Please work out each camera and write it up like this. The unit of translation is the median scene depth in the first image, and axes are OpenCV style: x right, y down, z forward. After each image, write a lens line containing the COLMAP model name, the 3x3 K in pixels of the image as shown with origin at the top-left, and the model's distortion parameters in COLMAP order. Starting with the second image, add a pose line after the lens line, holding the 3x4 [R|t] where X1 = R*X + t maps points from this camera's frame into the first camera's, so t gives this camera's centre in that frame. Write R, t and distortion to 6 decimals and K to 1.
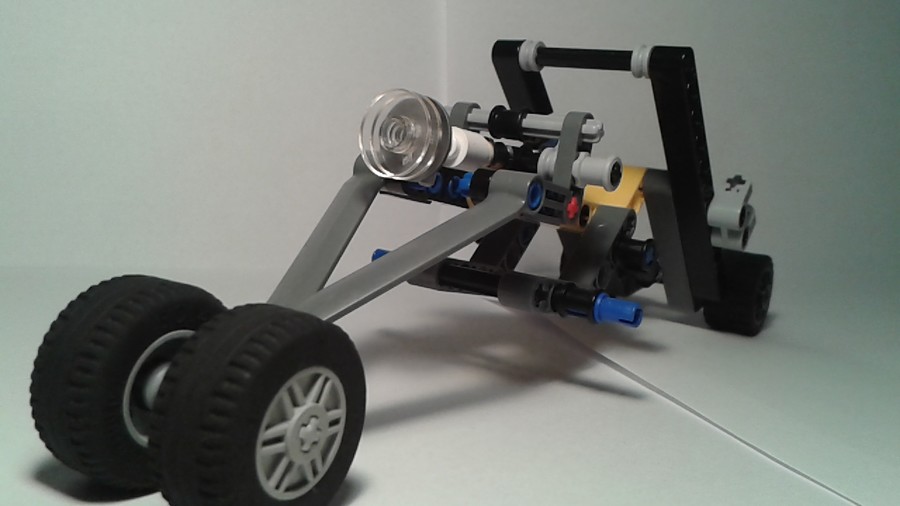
lens RADIAL K [[905.9, 0, 450.0], [0, 905.9, 253.0], [0, 0, 1]] dist [0.237034, -0.690836]
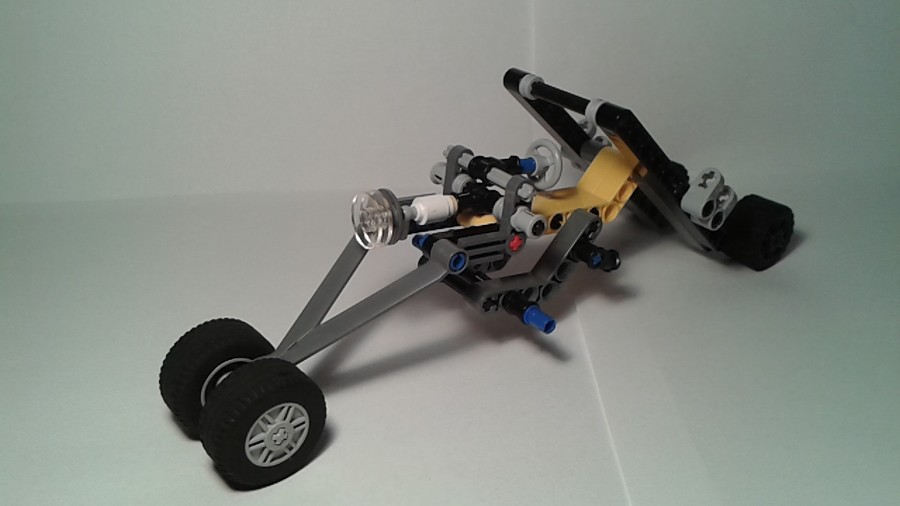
lens RADIAL K [[905.9, 0, 450.0], [0, 905.9, 253.0], [0, 0, 1]] dist [0.237034, -0.690836]
pose [[0.939017, 0.073265, -0.335974, 0.526258], [0.042056, 0.945235, 0.323669, -0.508159], [0.341289, -0.318061, 0.884511, -0.289590]]
